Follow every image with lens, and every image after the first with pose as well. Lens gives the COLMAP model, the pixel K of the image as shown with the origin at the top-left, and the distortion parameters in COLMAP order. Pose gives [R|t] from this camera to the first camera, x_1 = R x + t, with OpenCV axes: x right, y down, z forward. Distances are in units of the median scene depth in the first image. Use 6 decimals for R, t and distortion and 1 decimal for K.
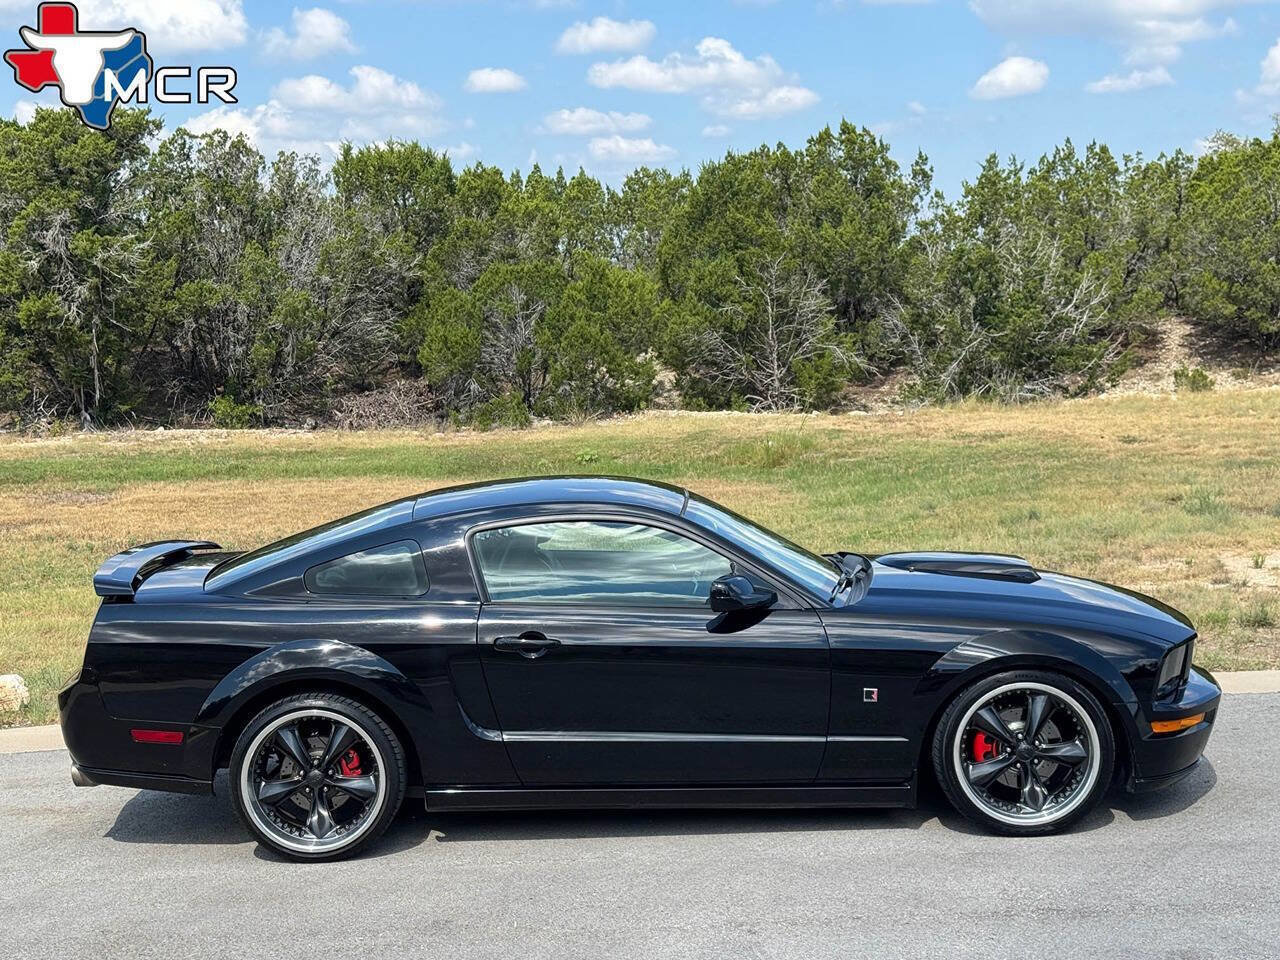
lens RADIAL K [[1844.1, 0, 640.0], [0, 1844.1, 480.0], [0, 0, 1]] dist [0.203491, -0.398824]
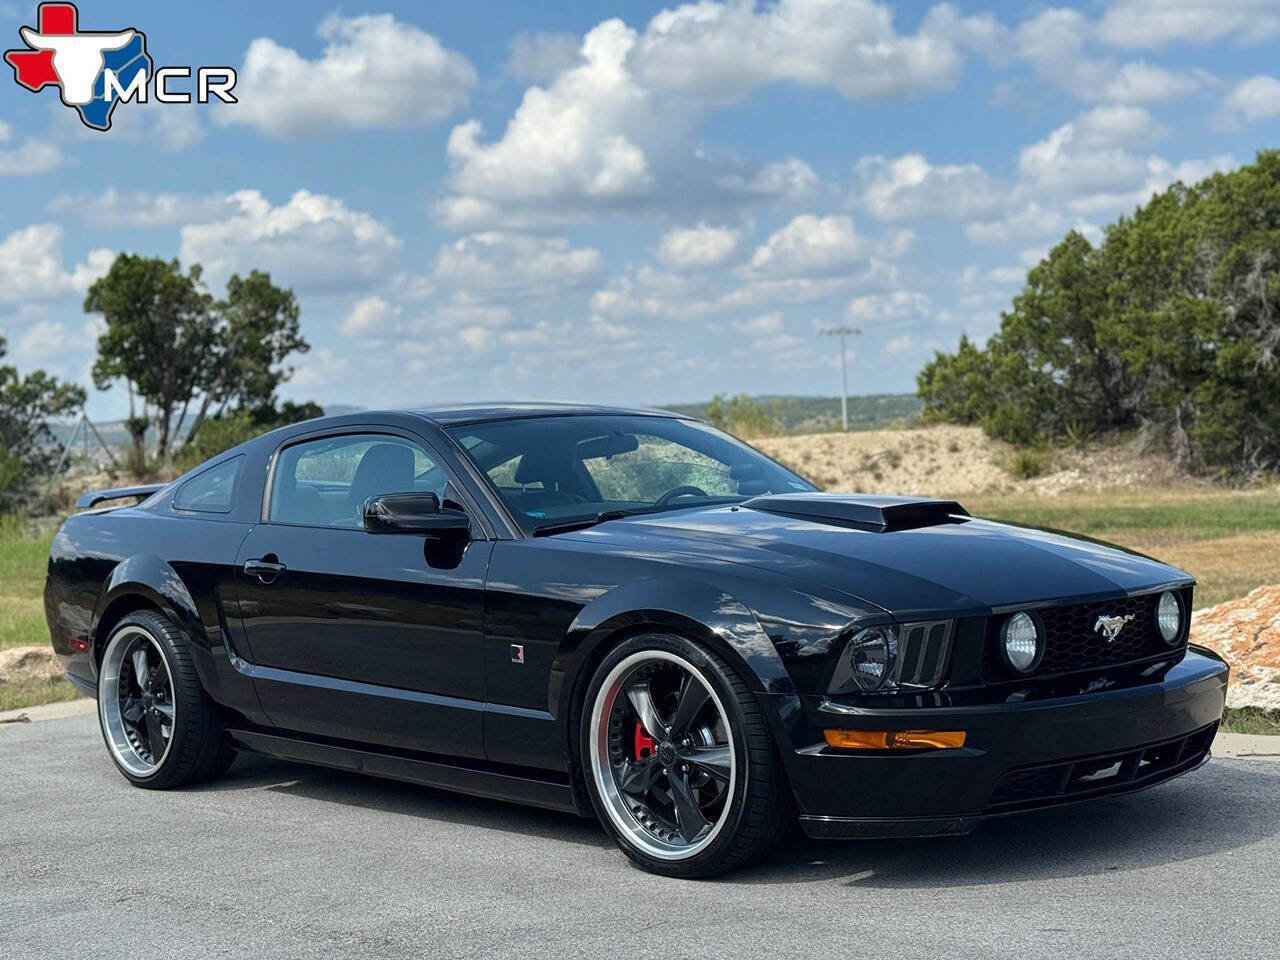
lens RADIAL K [[1842.3, 0, 649.7], [0, 1842.3, 476.7], [0, 0, 1]] dist [0.181370, -0.243788]
pose [[0.699889, 0.007600, -0.714211, 0.156344], [-0.043525, 0.998539, -0.032027, 0.014956], [0.712924, 0.053501, 0.699197, 0.115480]]
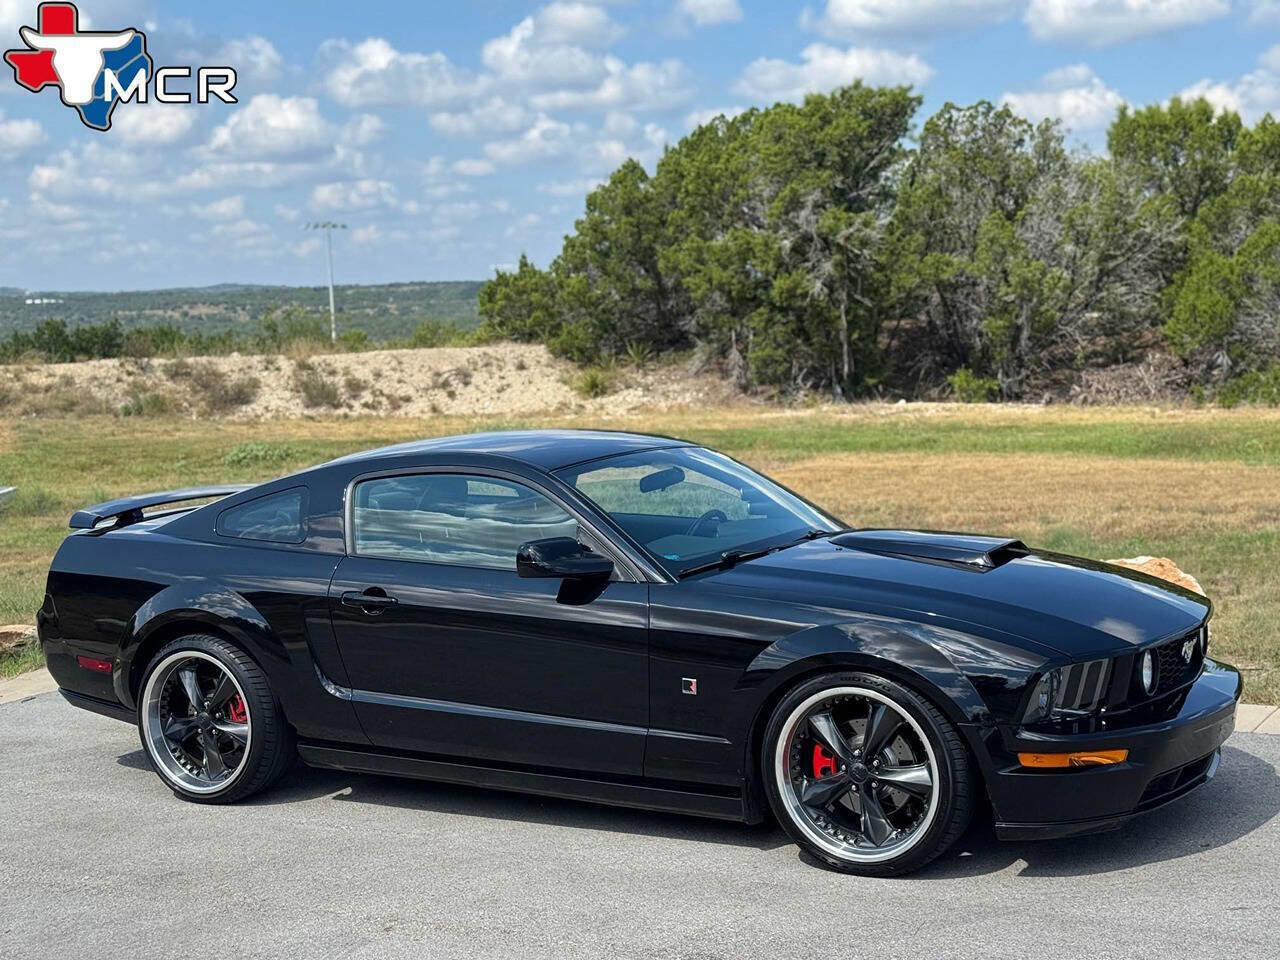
lens RADIAL K [[1844.1, 0, 640.0], [0, 1844.1, 480.0], [0, 0, 1]] dist [0.203491, -0.398824]
pose [[0.871633, 0.037271, -0.488740, 0.117125], [-0.032508, 0.999305, 0.018231, 0.001245], [0.489080, -0.000003, 0.872239, 0.054187]]
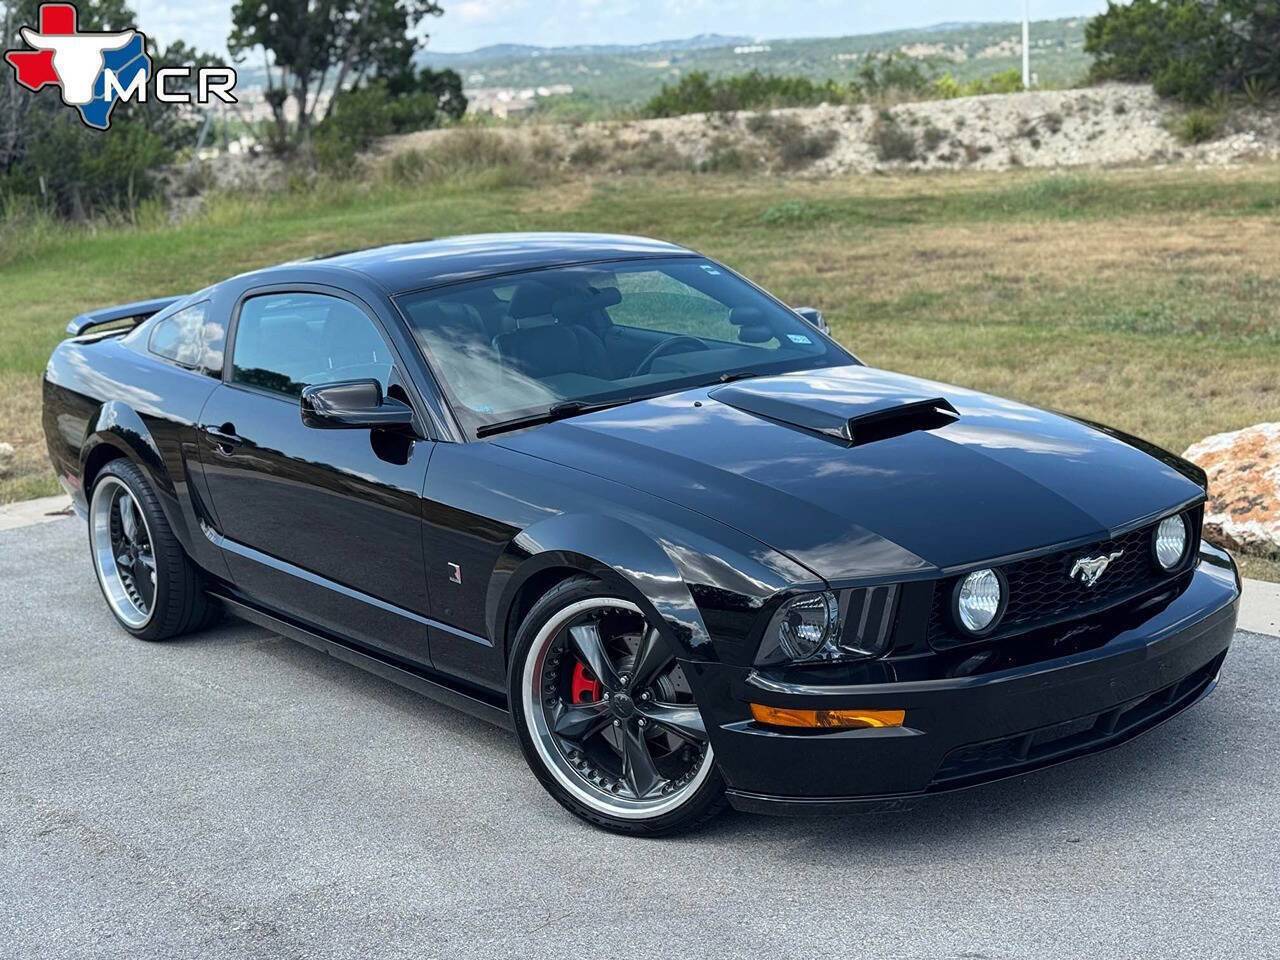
lens RADIAL K [[1837.9, 0, 640.0], [0, 1837.9, 480.0], [0, 0, 1]] dist [0.222479, -0.494958]
pose [[0.627130, 0.148515, -0.764625, 0.155848], [-0.030441, 0.985578, 0.166464, -0.008164], [0.778320, -0.081118, 0.622606, 0.141319]]
